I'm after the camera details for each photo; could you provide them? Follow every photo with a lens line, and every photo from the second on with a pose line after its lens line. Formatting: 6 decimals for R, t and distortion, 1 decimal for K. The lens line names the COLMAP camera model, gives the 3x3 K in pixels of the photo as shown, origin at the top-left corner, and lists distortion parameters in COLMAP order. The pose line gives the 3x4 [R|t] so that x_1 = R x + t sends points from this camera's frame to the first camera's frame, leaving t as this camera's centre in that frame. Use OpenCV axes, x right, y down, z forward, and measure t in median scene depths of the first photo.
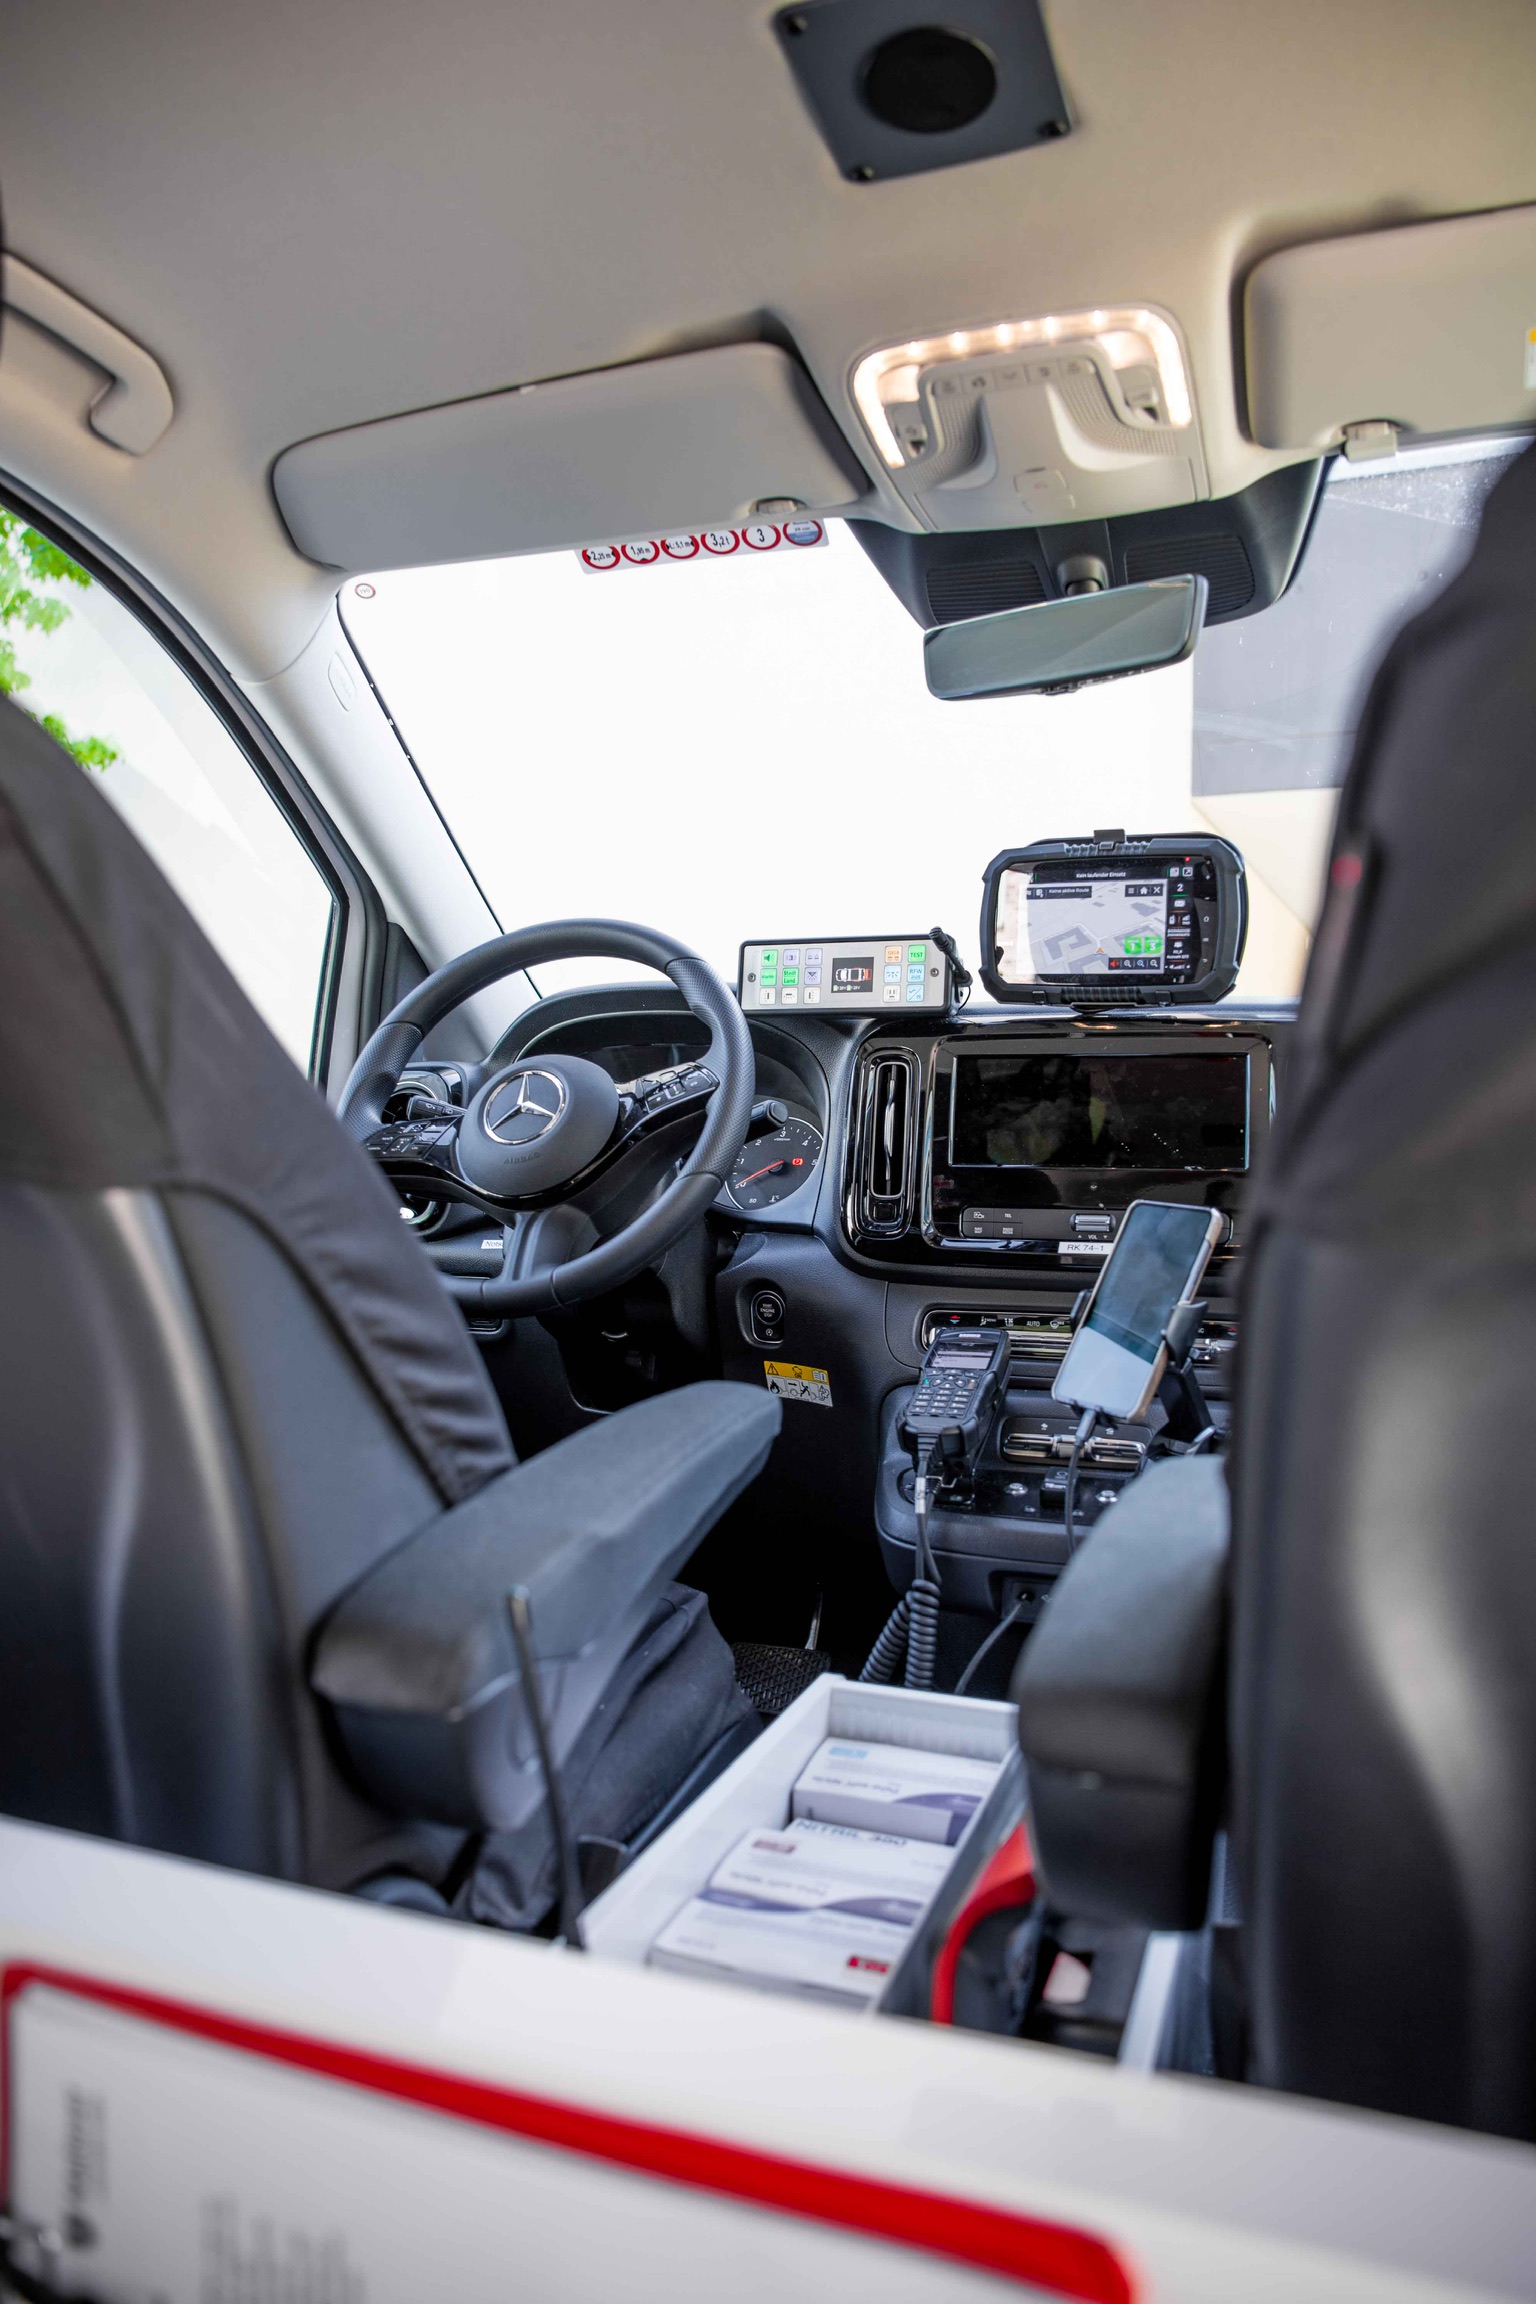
lens RADIAL K [[1538.3, 0, 768.2], [0, 1538.3, 1143.9], [0, 0, 1]] dist [-0.007306, -0.000812]
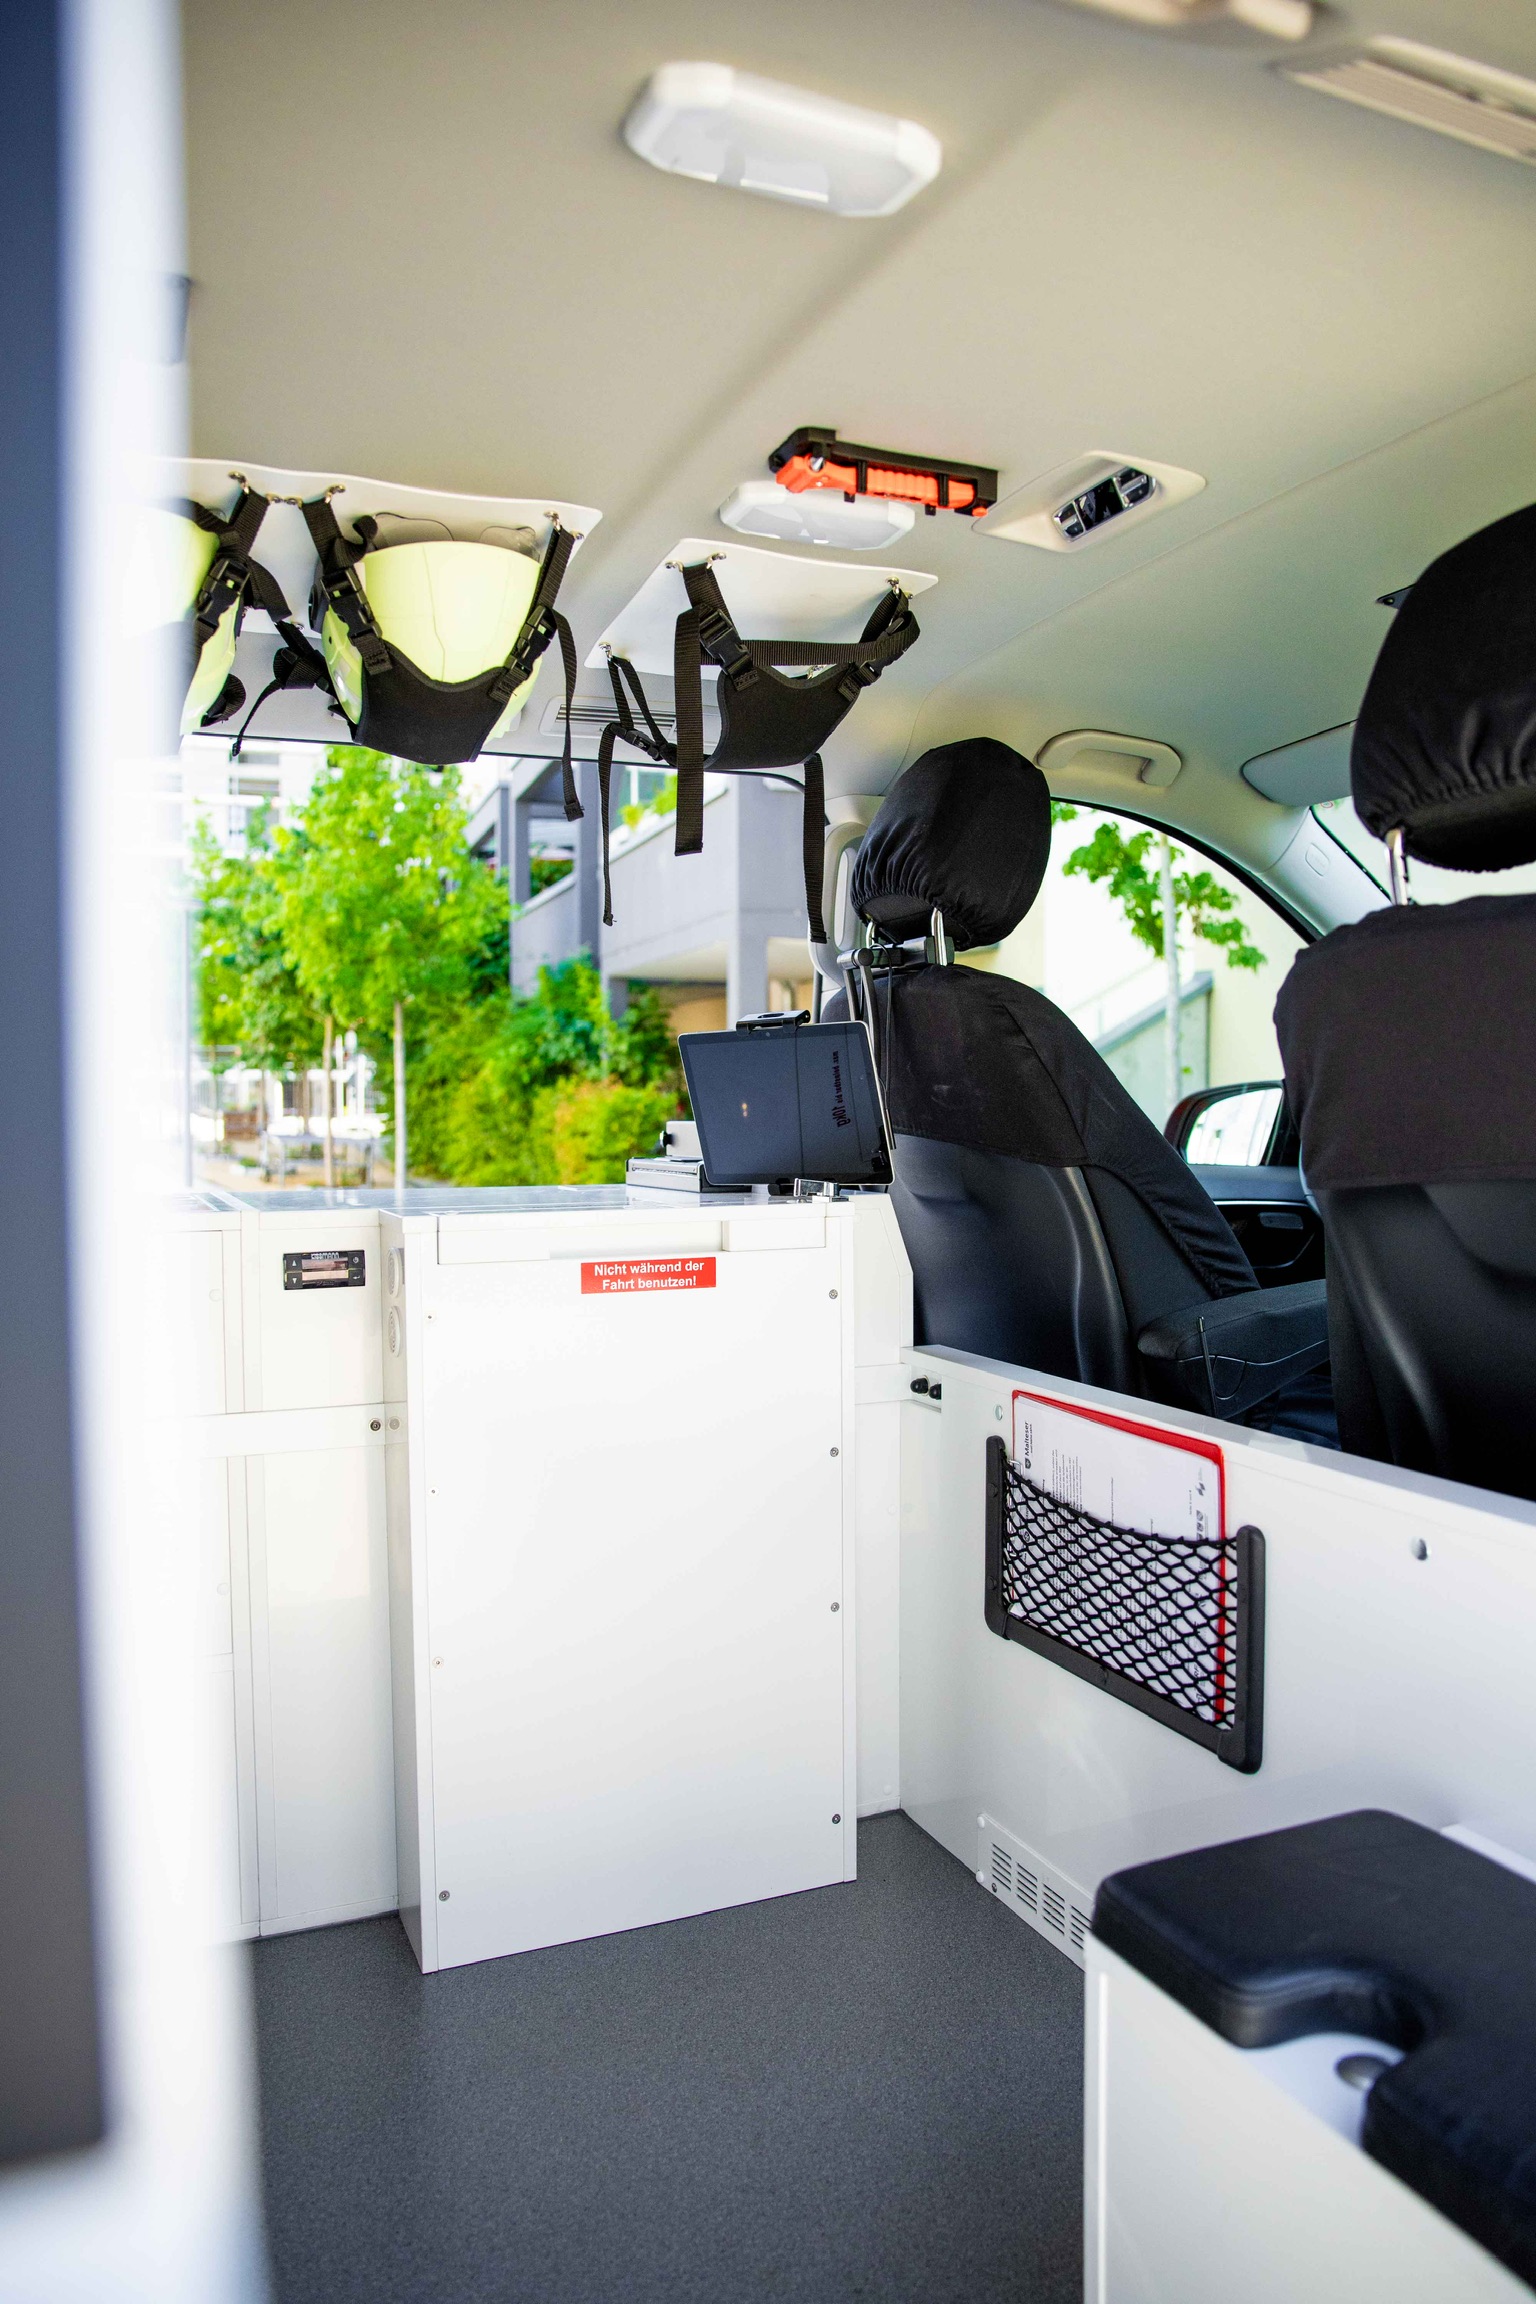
lens RADIAL K [[1538.3, 0, 768.8], [0, 1538.3, 1152.2], [0, 0, 1]] dist [-0.007306, -0.000812]
pose [[0.690482, -0.013705, -0.723220, 1.123928], [0.020890, 0.999781, 0.000999, -0.011744], [0.723048, -0.015798, 0.690617, -1.247164]]
